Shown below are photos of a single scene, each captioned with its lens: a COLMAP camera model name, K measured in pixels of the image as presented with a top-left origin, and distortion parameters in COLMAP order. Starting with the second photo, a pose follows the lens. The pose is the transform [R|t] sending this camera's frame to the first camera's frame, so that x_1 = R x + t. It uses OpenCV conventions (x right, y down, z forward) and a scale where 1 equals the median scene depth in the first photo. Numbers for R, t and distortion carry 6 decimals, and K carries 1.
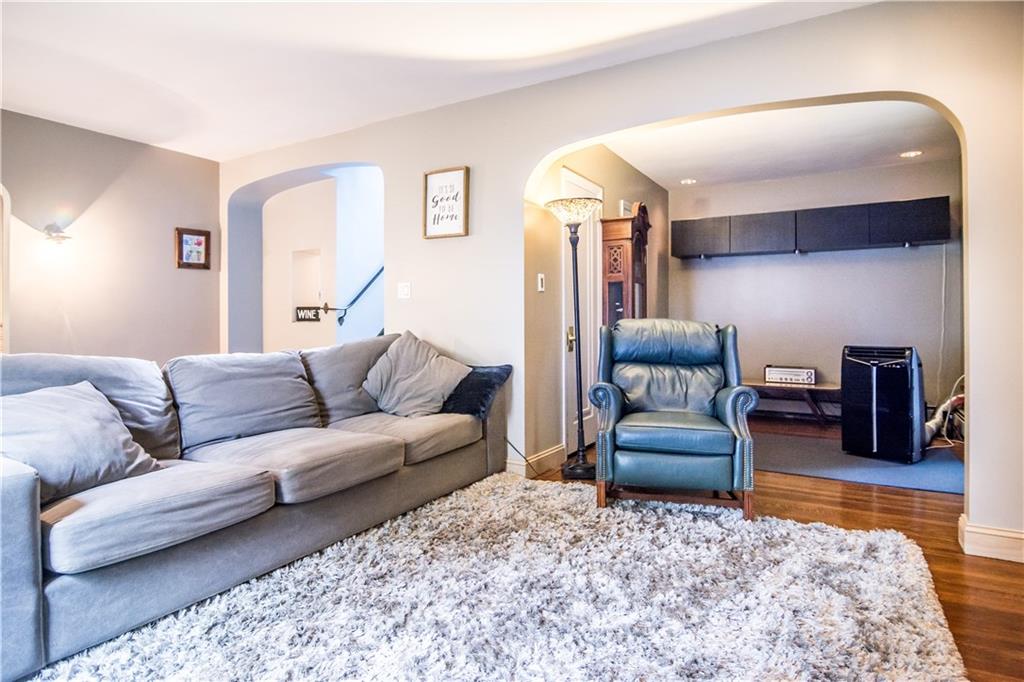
lens RADIAL K [[558.3, 0, 517.8], [0, 558.3, 334.1], [0, 0, 1]] dist [-0.006417, -0.001157]
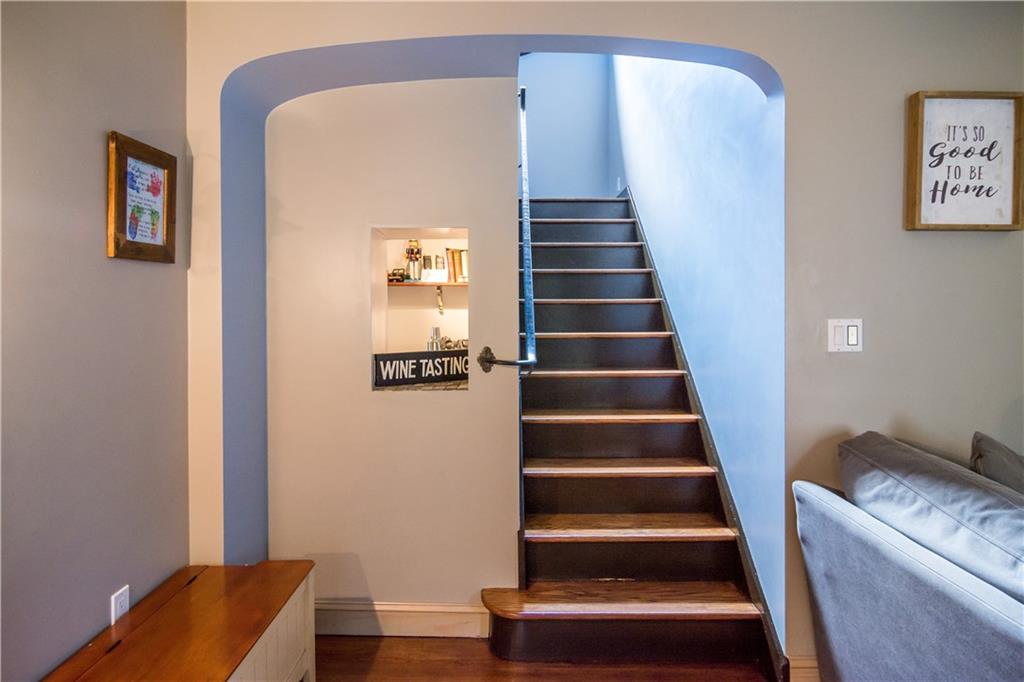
lens RADIAL K [[558.3, 0, 509.9], [0, 558.3, 330.5], [0, 0, 1]] dist [-0.006417, -0.001157]
pose [[0.871150, -0.015998, 0.490755, -0.560025], [0.016862, 0.999854, 0.002663, -0.072273], [-0.490727, 0.005956, 0.871293, 0.597996]]
